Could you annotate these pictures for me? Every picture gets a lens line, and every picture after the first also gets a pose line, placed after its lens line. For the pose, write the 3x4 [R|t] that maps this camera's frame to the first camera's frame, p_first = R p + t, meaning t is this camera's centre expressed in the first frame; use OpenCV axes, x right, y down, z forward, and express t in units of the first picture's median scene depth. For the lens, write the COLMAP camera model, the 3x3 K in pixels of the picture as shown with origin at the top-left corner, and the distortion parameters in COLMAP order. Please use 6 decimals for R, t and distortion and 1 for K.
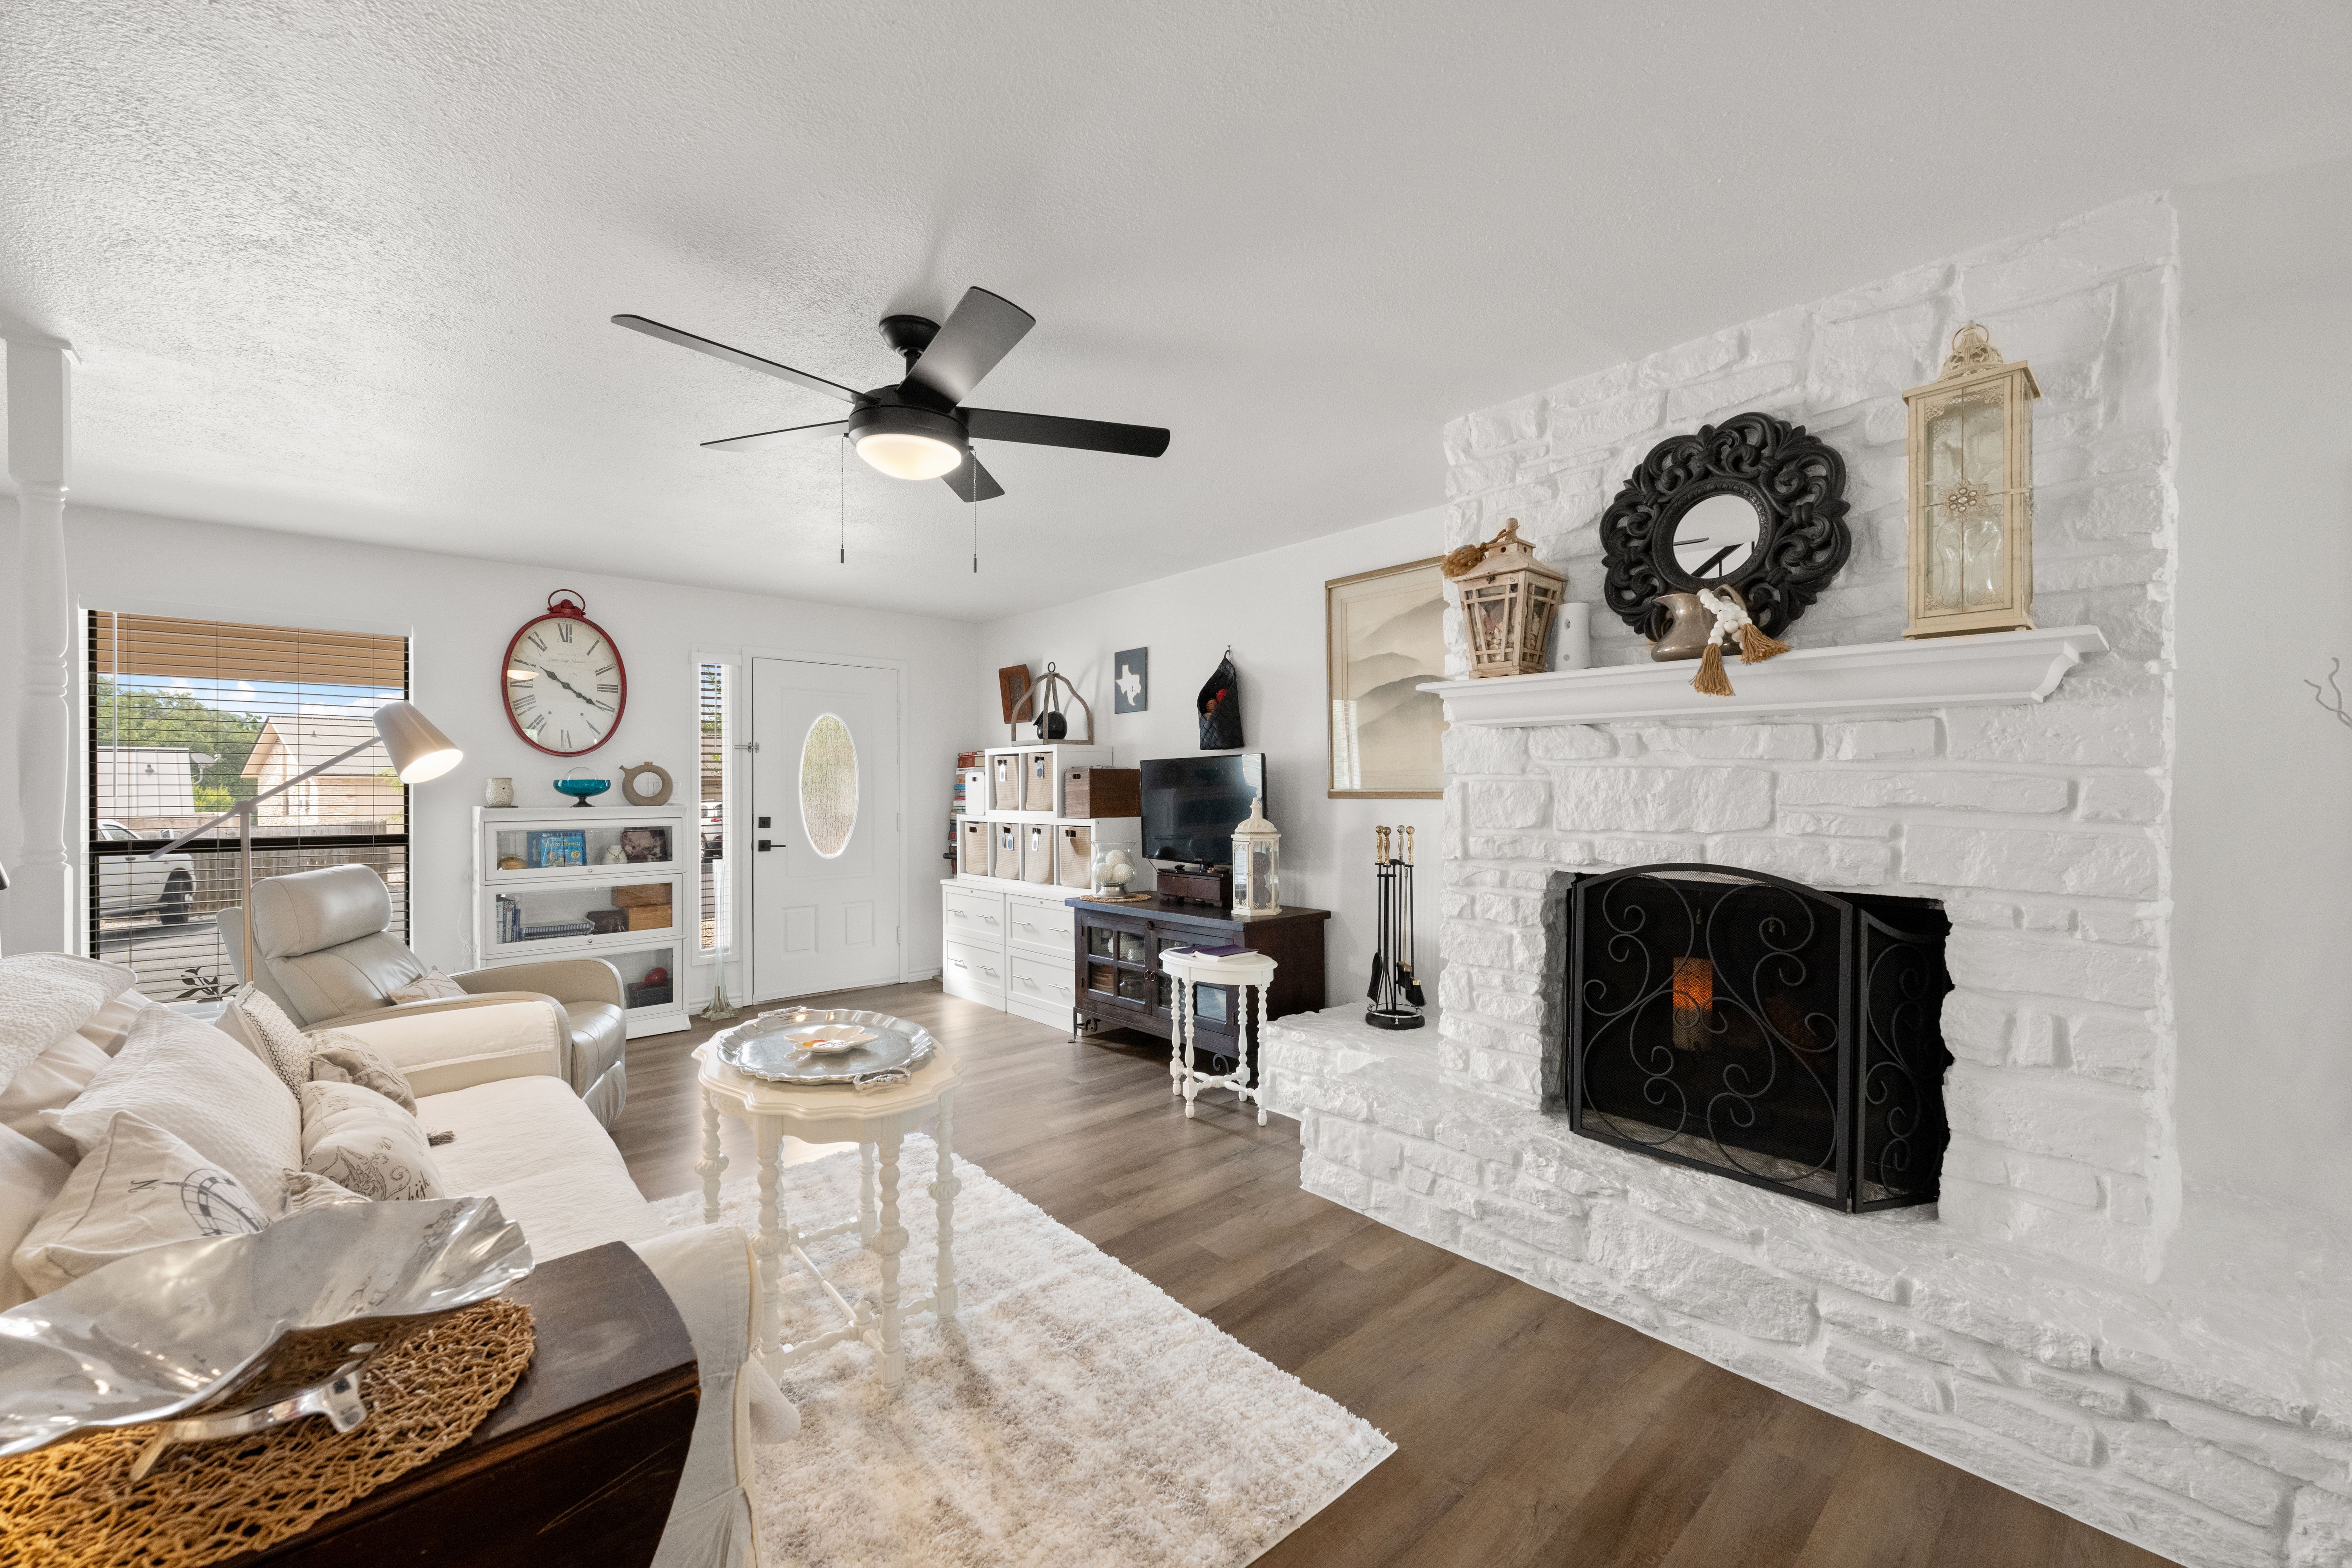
lens RADIAL K [[932.3, 0, 1168.7], [0, 932.3, 789.5], [0, 0, 1]] dist [-0.001411, 0.000810]
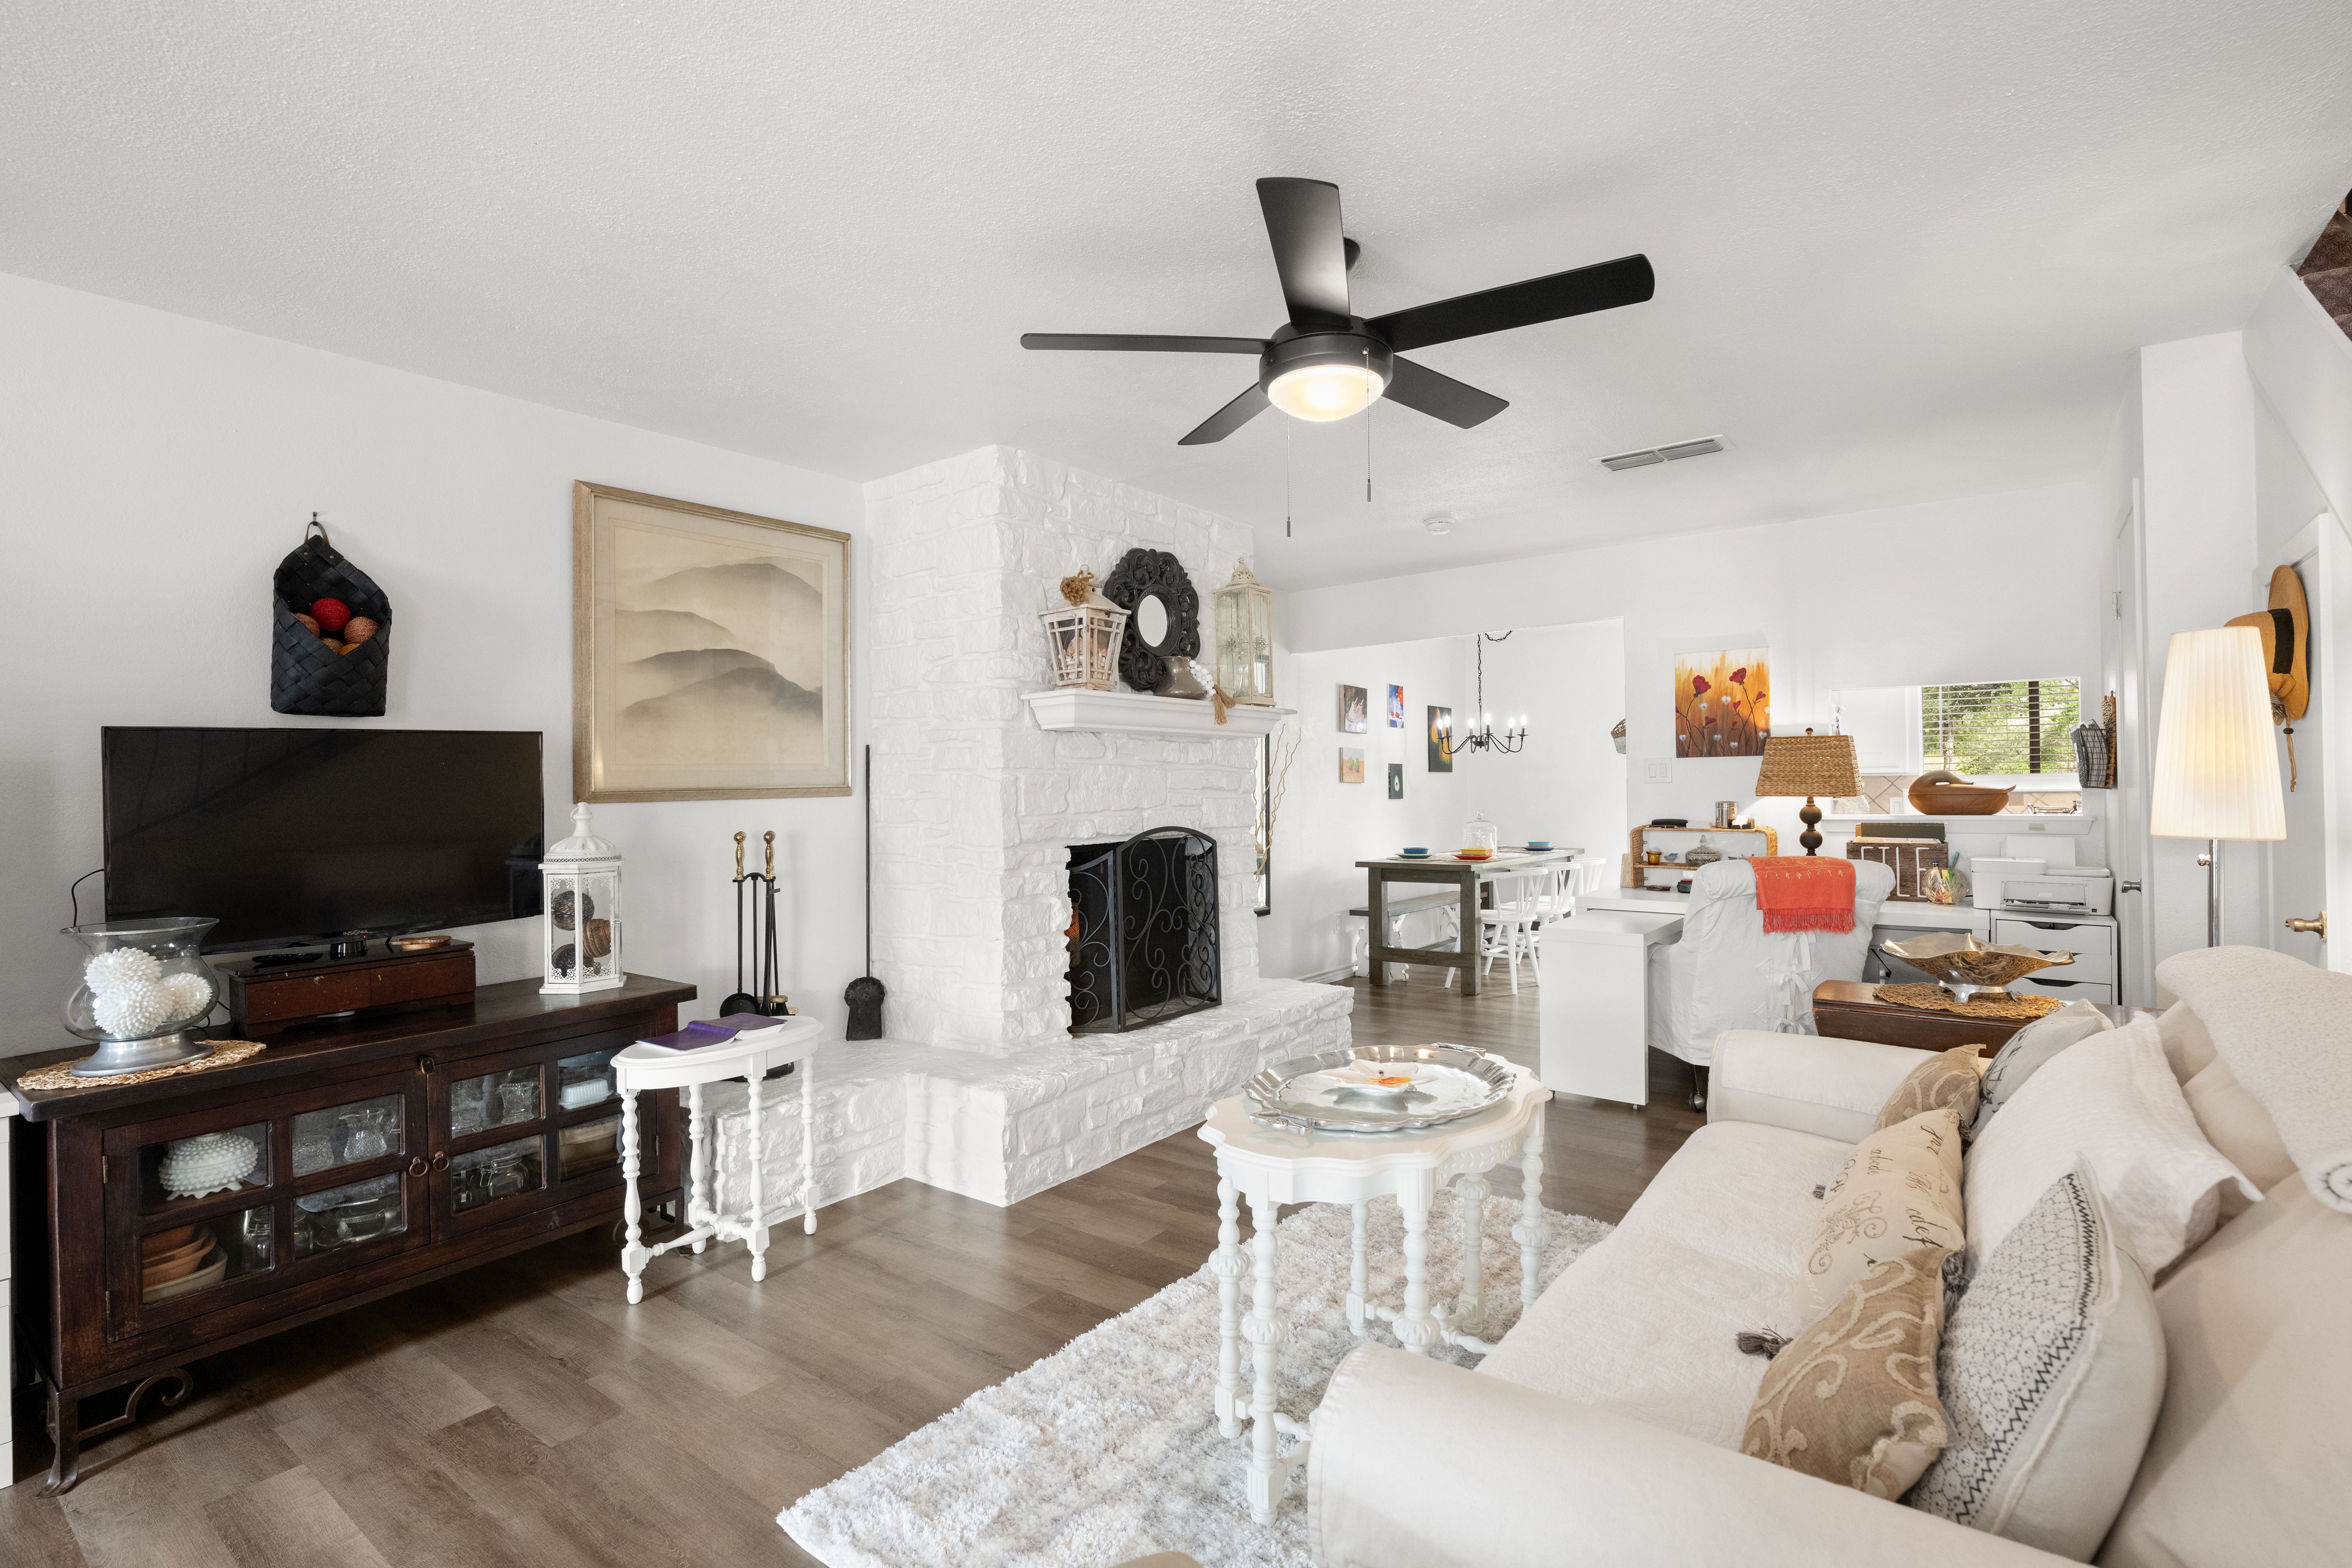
lens RADIAL K [[1072.8, 0, 1176.2], [0, 1072.8, 782.9], [0, 0, 1]] dist [0.003587, -0.000436]
pose [[-0.187249, 0.003904, 0.982305, -0.684613], [0.020549, 0.999789, -0.000056, 0.003526], [-0.982097, 0.020175, -0.187290, 0.736496]]
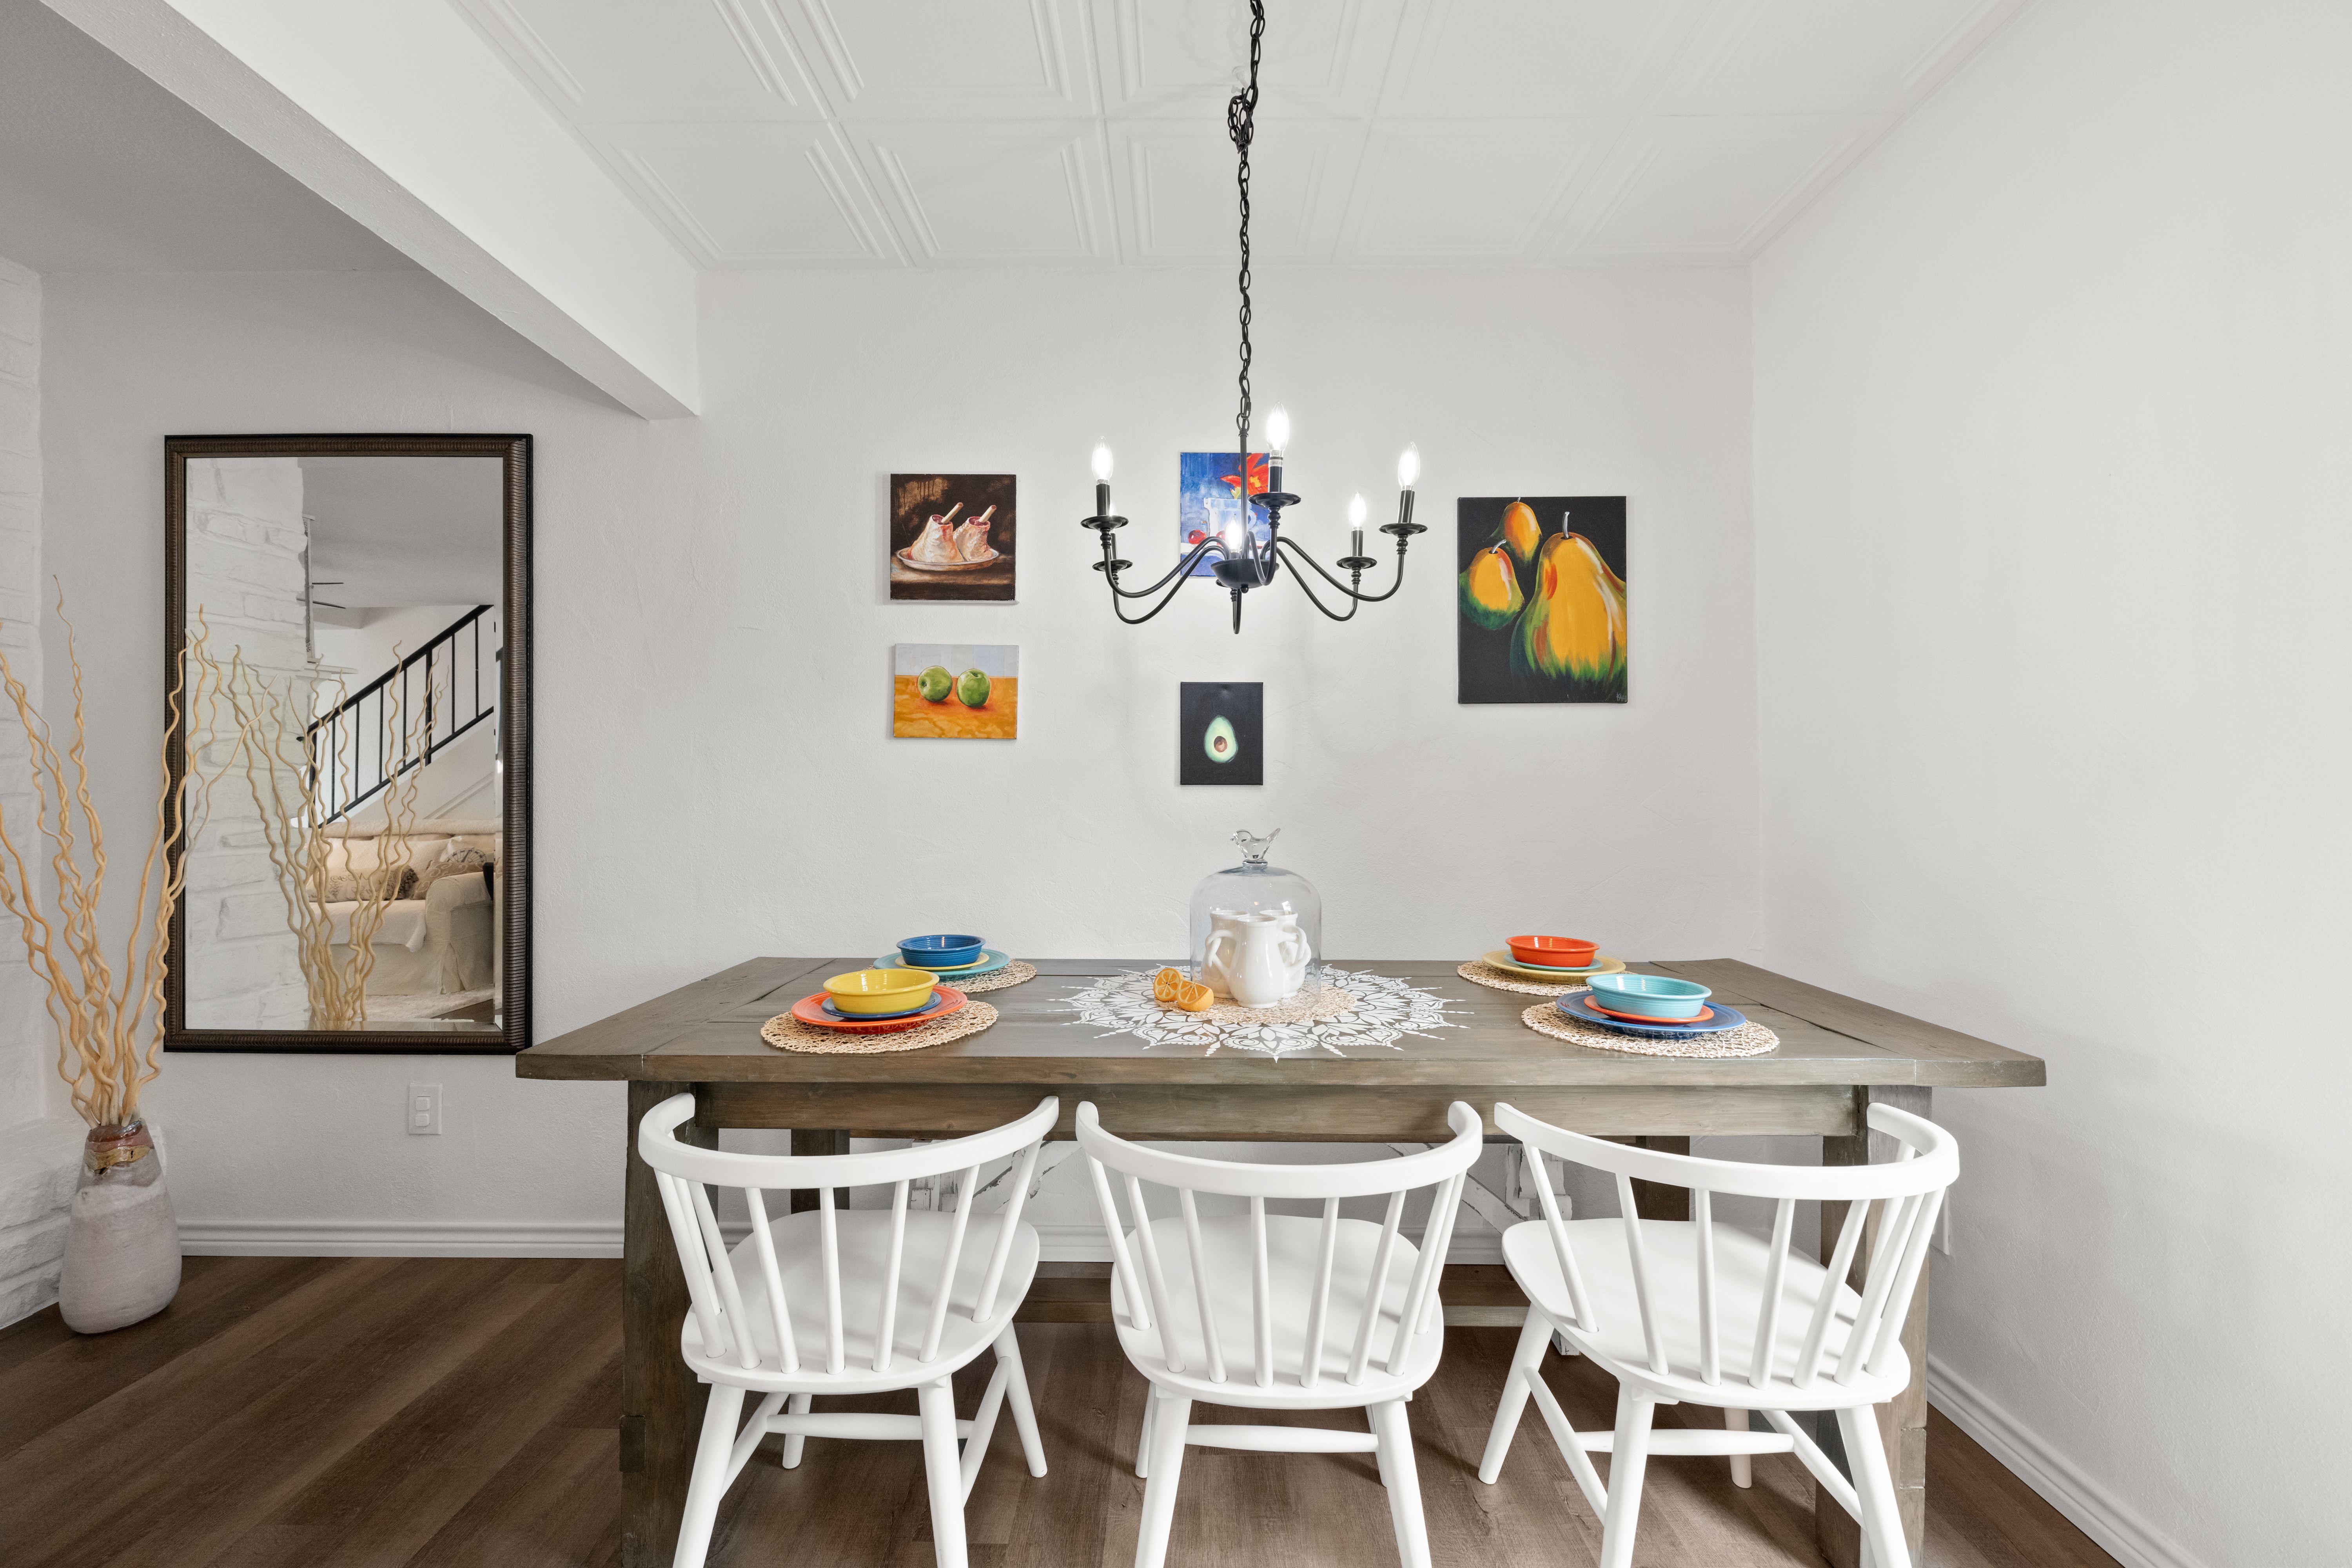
lens RADIAL K [[932.3, 0, 1173.9], [0, 932.3, 784.8], [0, 0, 1]] dist [-0.001411, 0.000810]
pose [[0.672190, -0.007751, 0.740338, 0.644378], [0.014654, 0.999889, -0.002836, 0.039942], [-0.740234, 0.012756, 0.672229, -0.339286]]
